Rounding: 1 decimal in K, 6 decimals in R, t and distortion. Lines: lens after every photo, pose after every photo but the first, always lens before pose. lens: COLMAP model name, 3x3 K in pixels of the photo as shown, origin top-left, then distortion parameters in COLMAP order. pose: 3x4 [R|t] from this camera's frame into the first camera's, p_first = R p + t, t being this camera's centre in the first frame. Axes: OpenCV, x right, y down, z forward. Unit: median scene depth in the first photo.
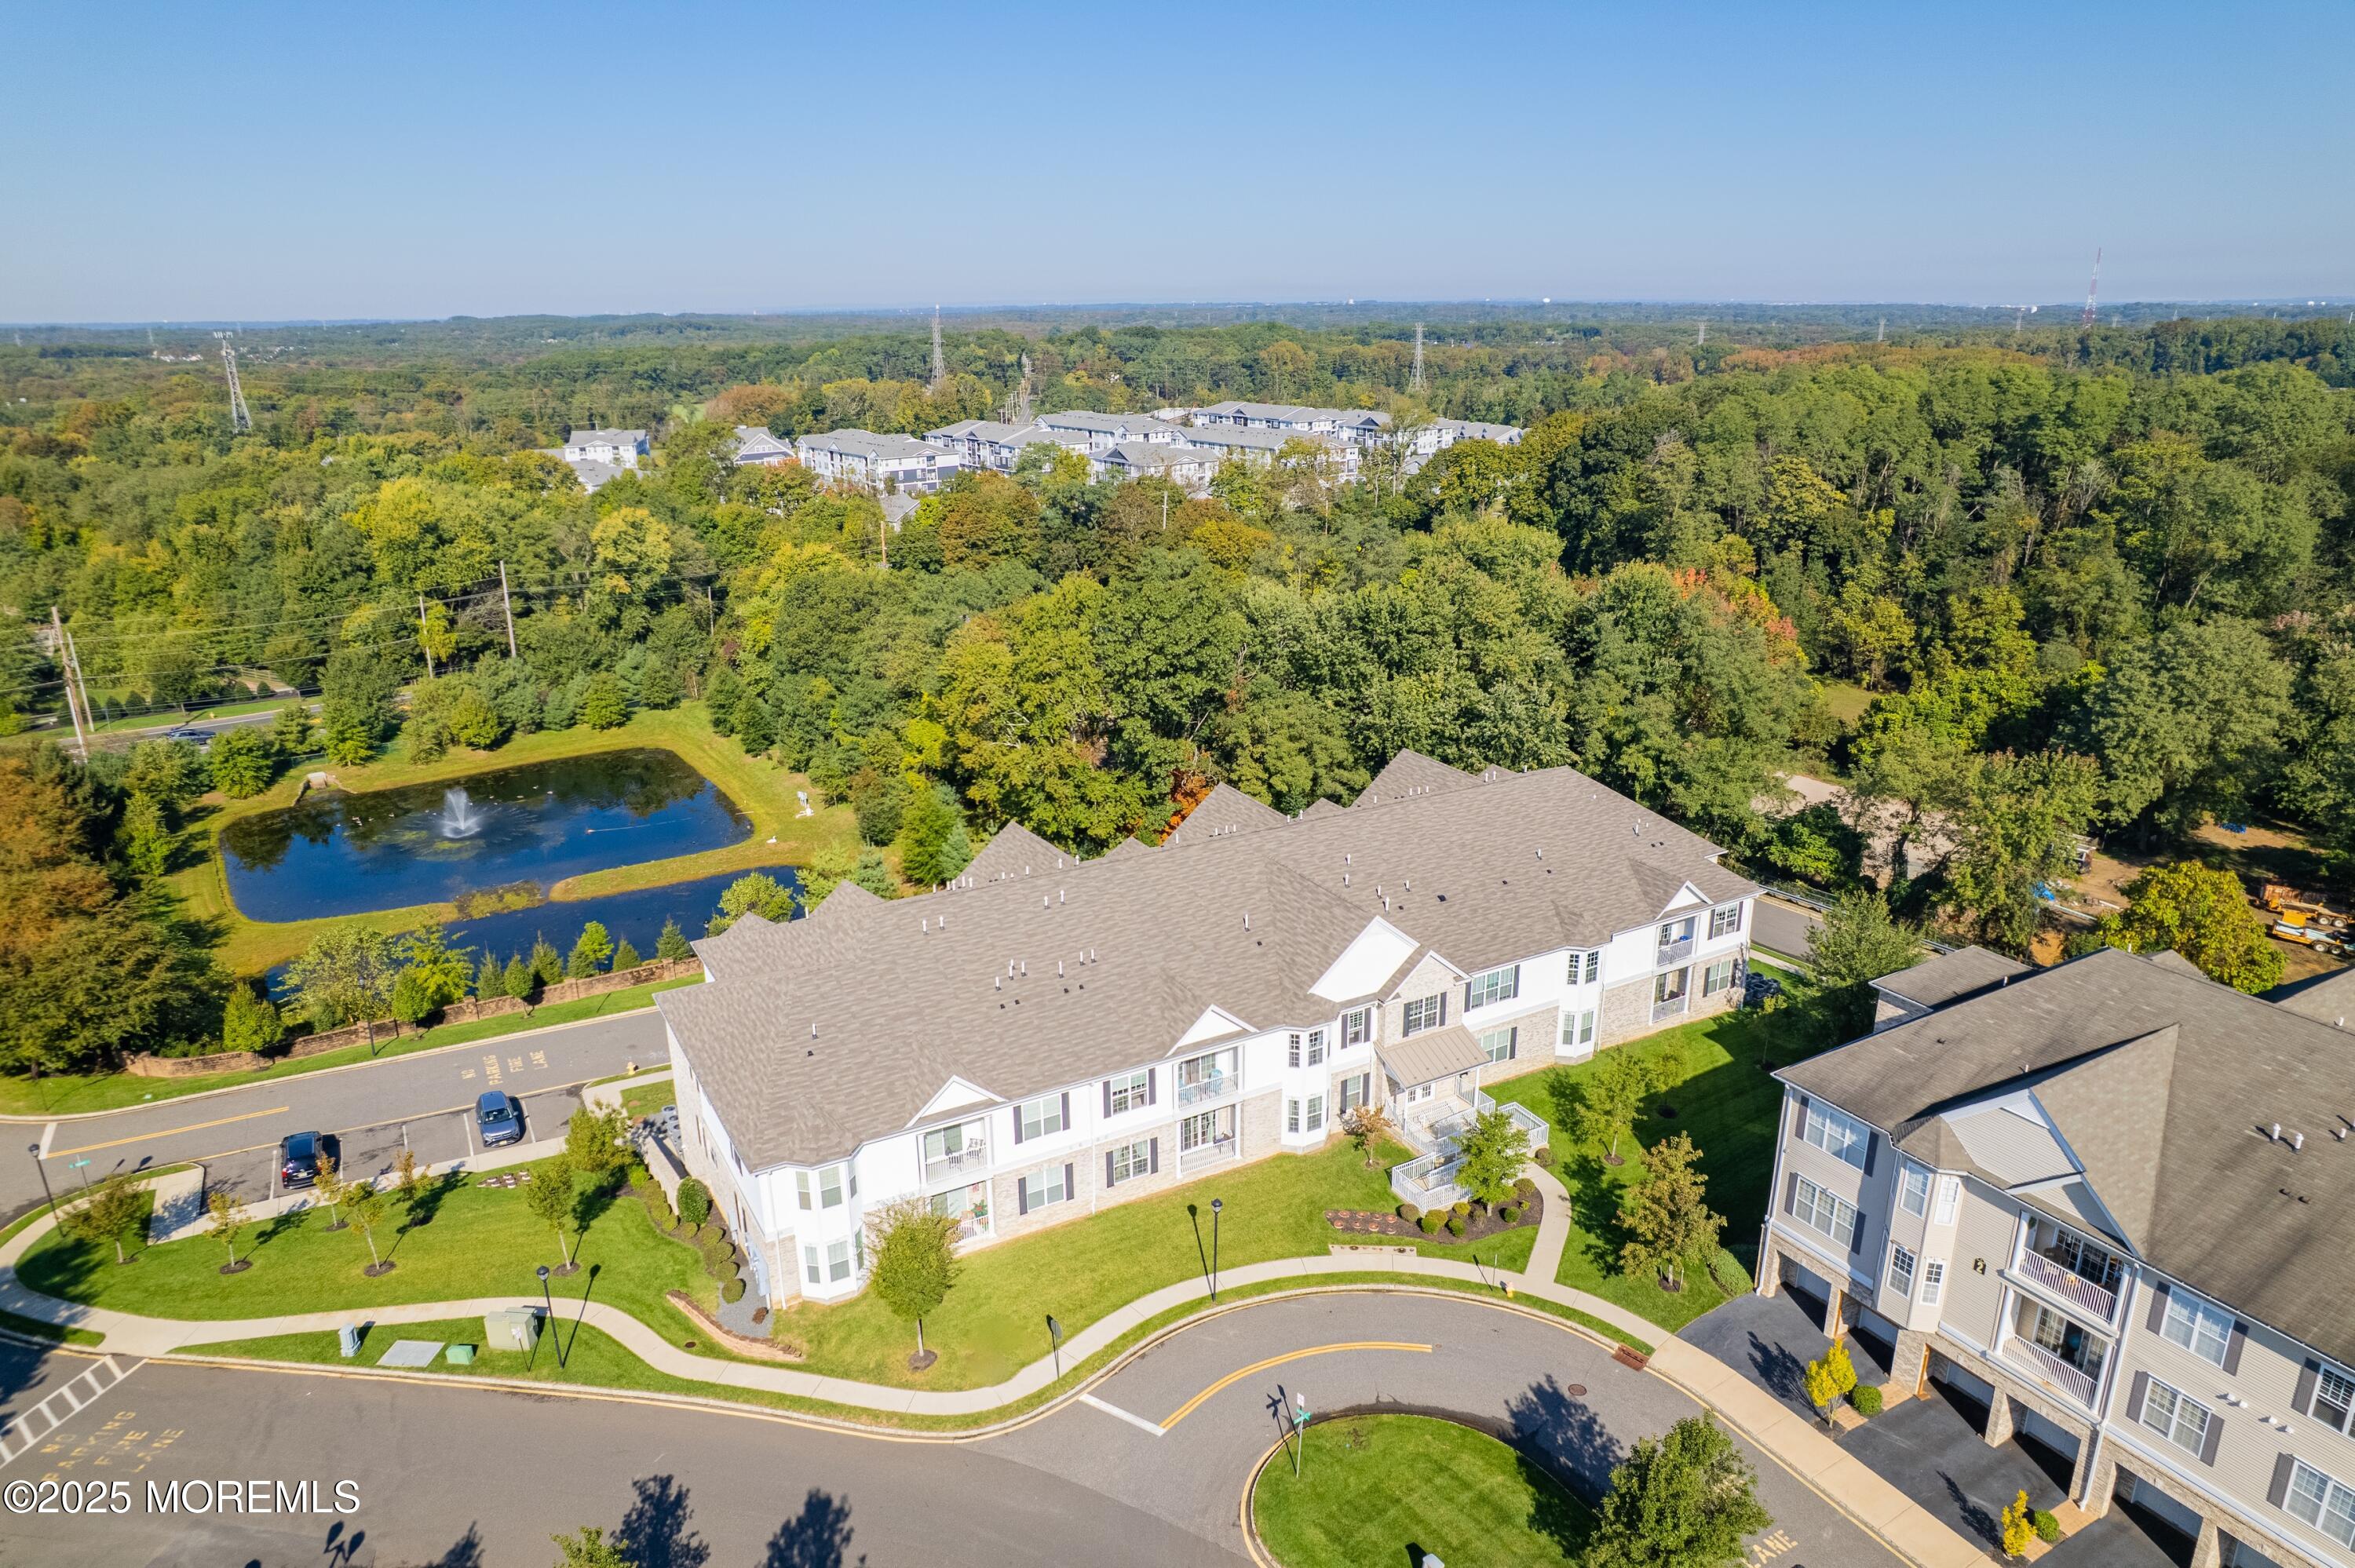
lens RADIAL K [[1514.4, 0, 1174.0], [0, 1514.4, 794.5], [0, 0, 1]] dist [-0.080704, 0.072475]
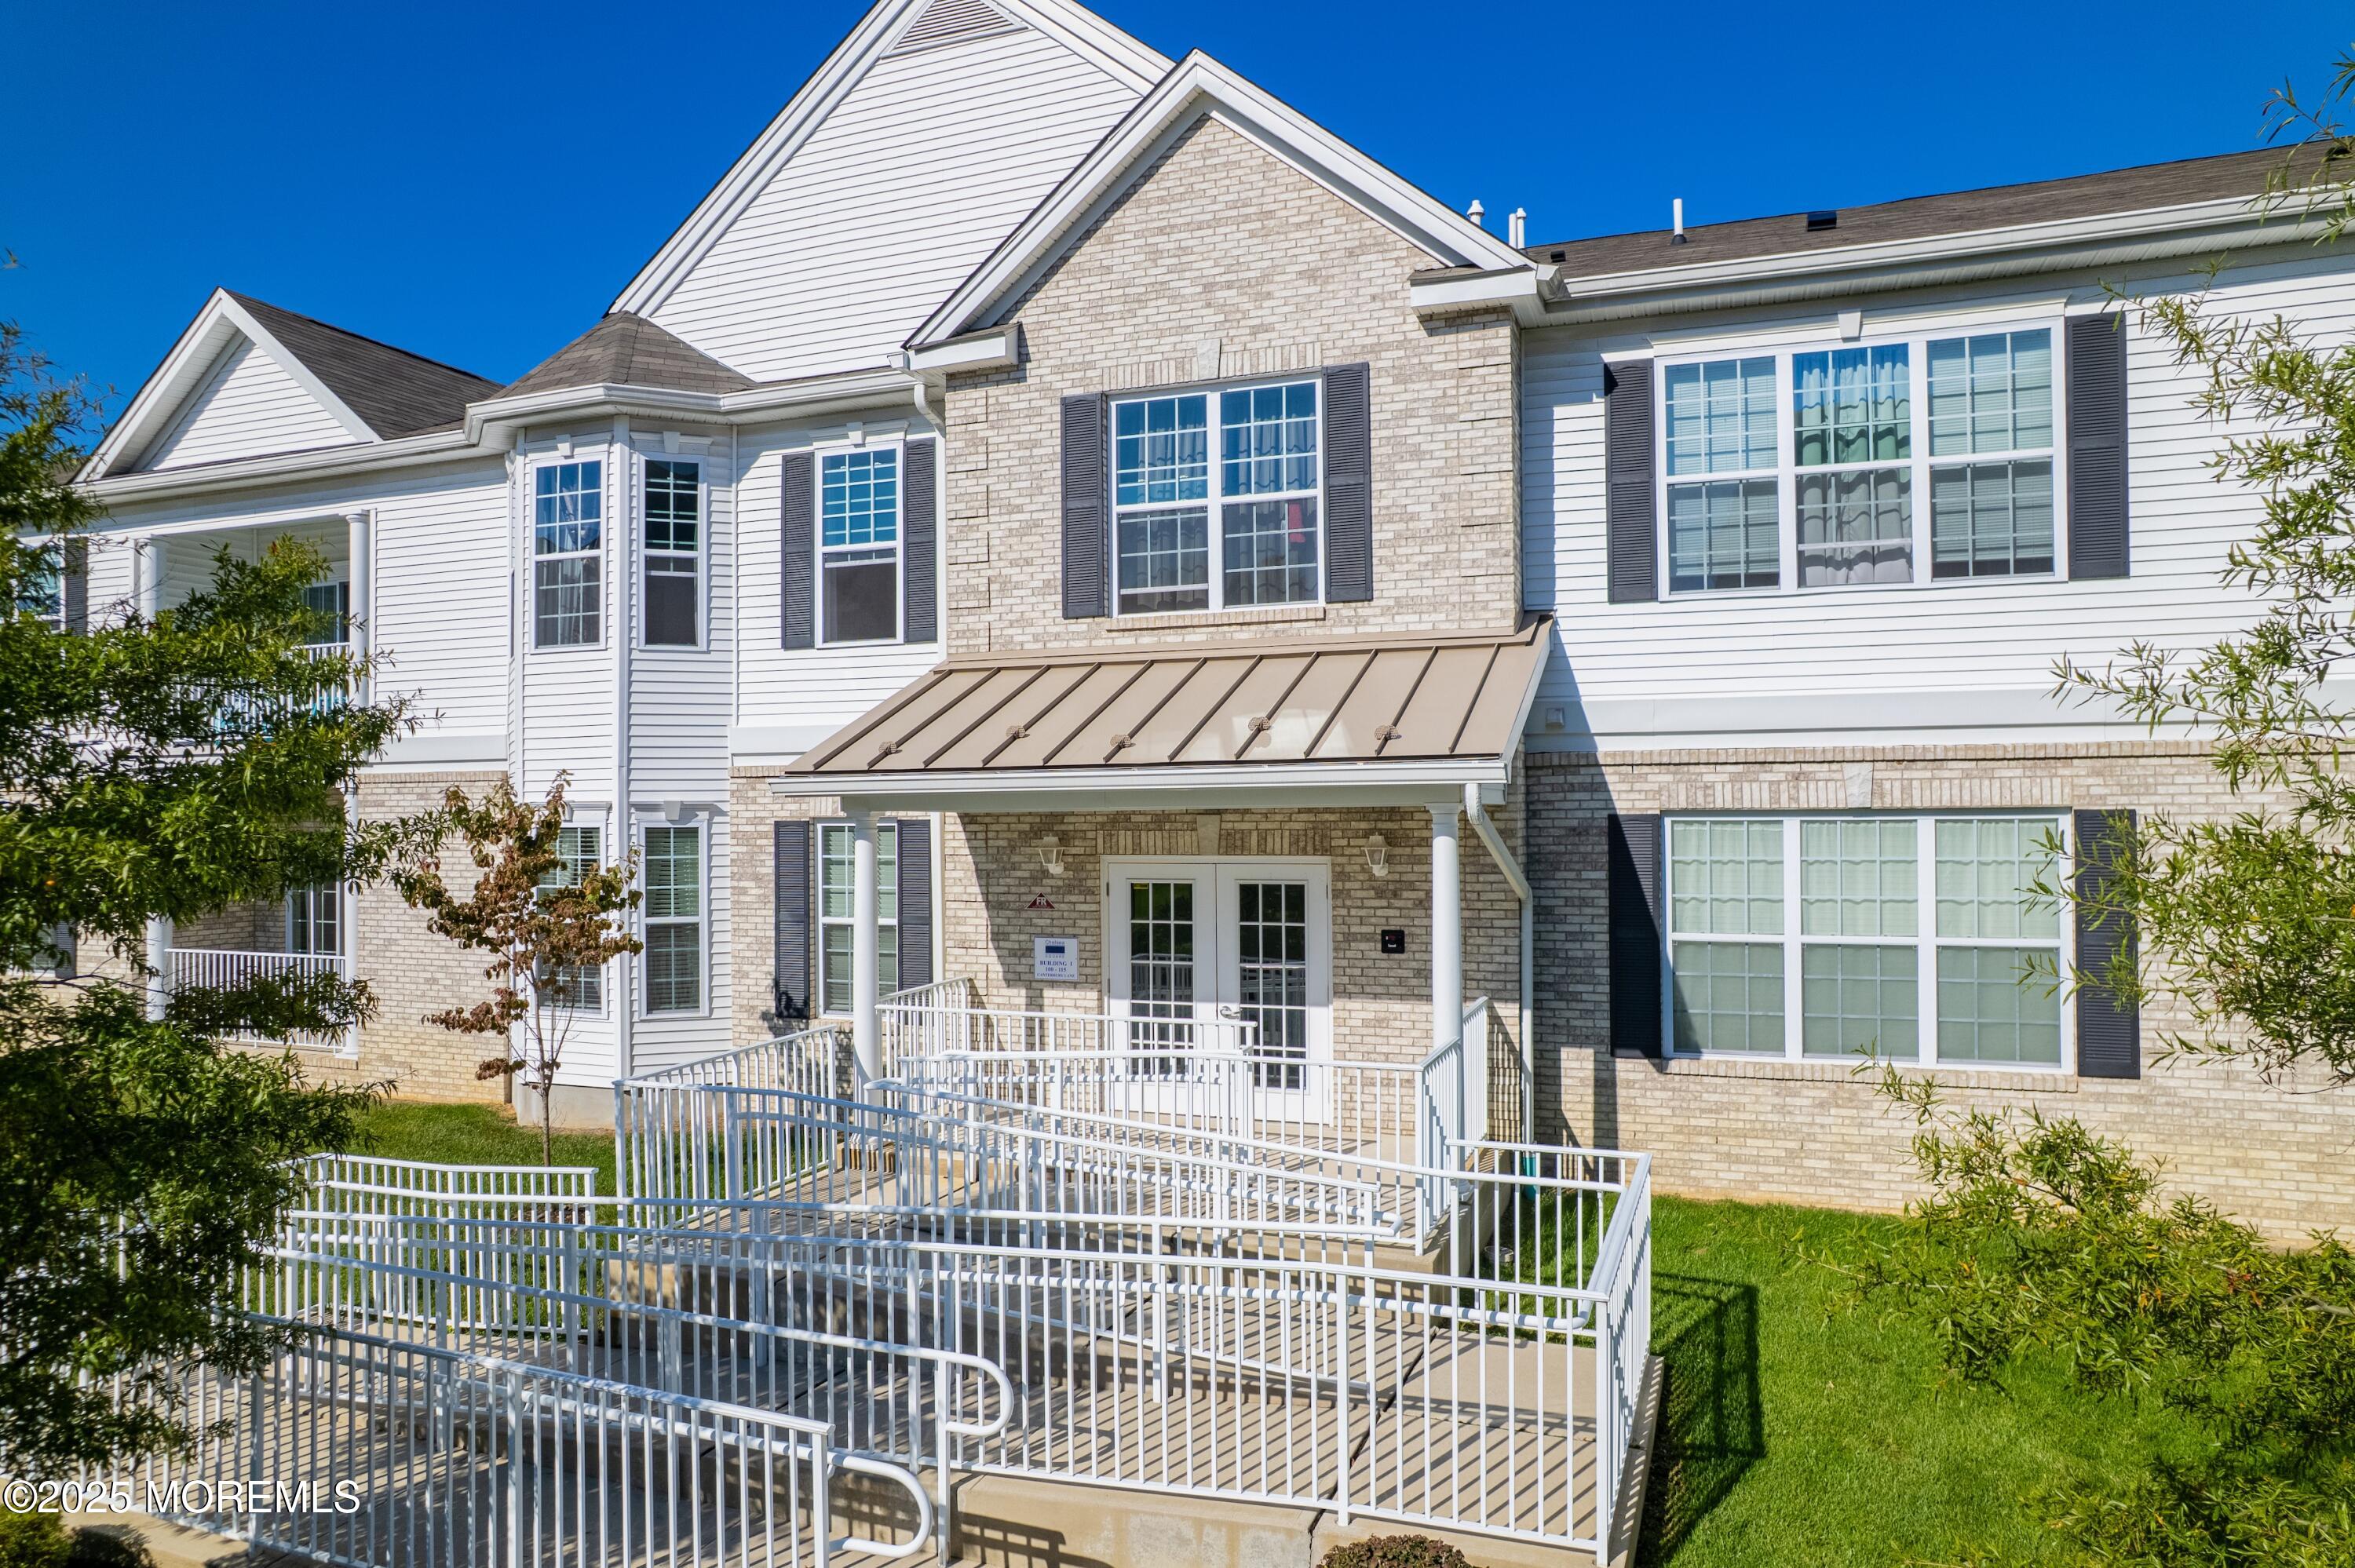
lens RADIAL K [[1514.4, 0, 1165.8], [0, 1514.4, 796.5], [0, 0, 1]] dist [-0.080704, 0.072475]
pose [[0.638914, -0.005300, -0.769260, 0.287020], [-0.240613, 0.948427, -0.206378, 0.210274], [0.730681, 0.316952, 0.604688, 0.898610]]
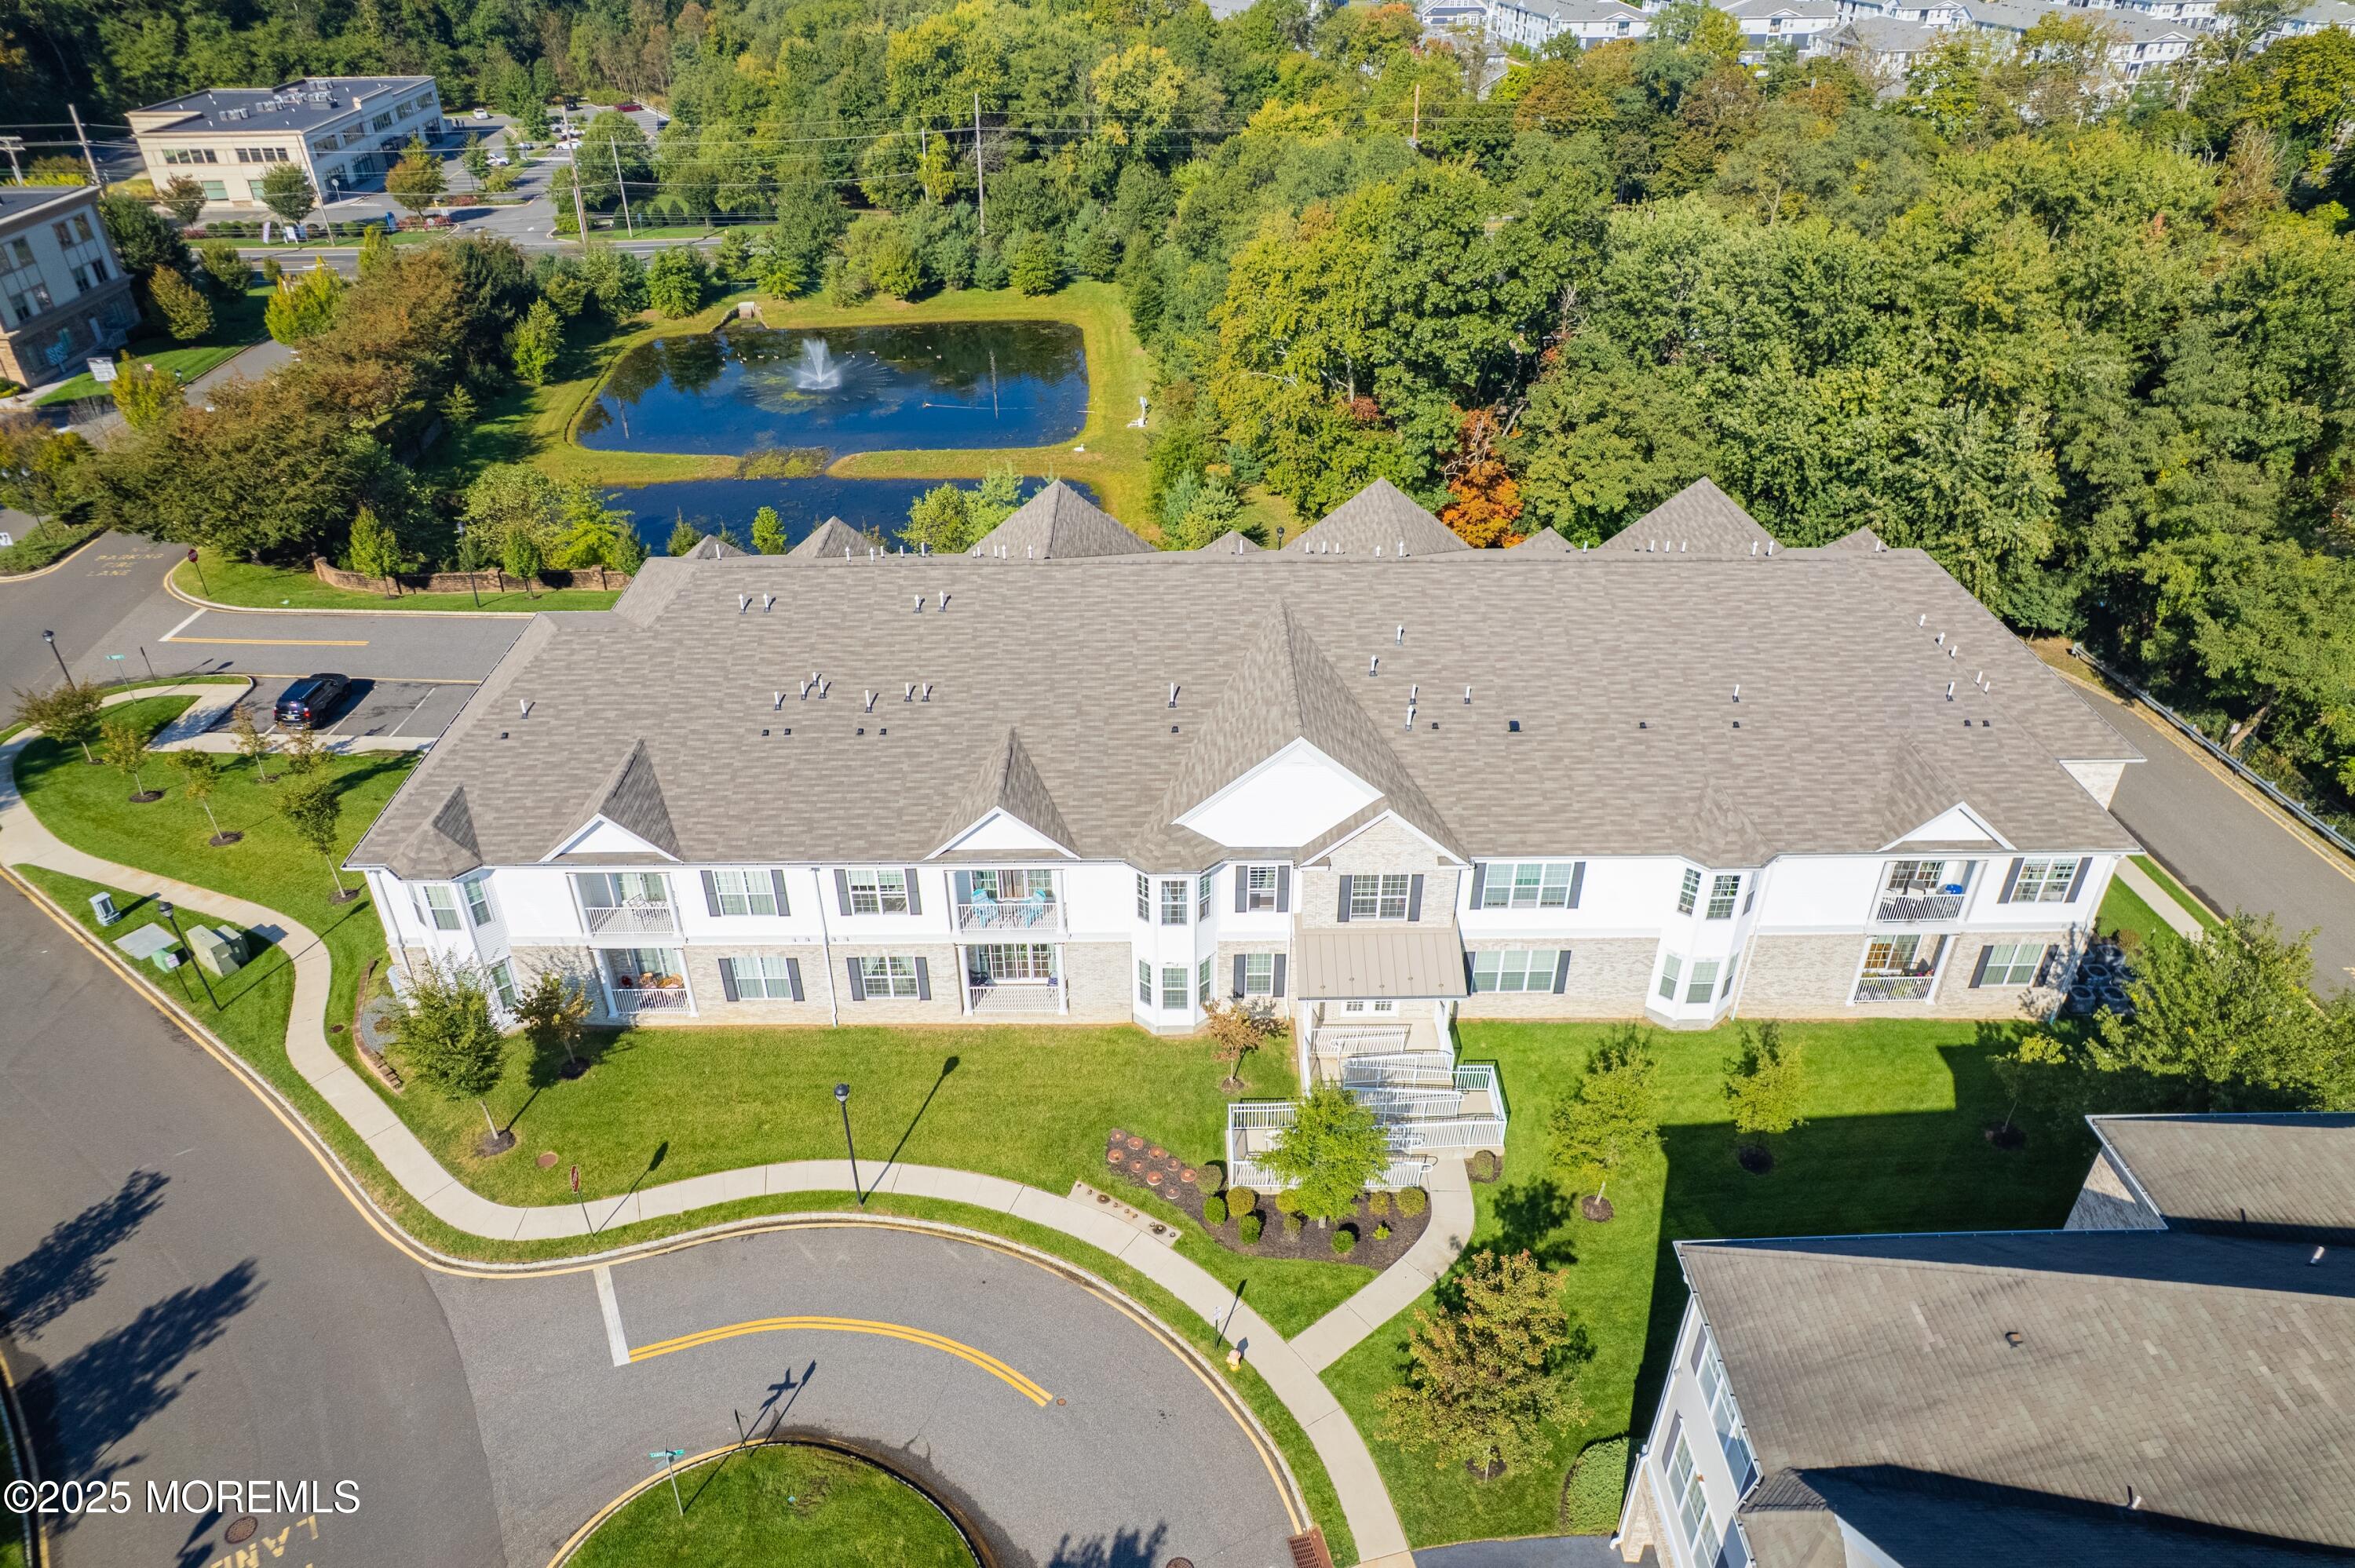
lens RADIAL K [[1514.4, 0, 1175.6], [0, 1514.4, 798.1], [0, 0, 1]] dist [-0.080704, 0.072475]
pose [[0.875909, 0.266359, -0.402288, 0.335506], [-0.155542, 0.945174, 0.287145, -0.066491], [0.456716, -0.188941, 0.869317, 0.401115]]
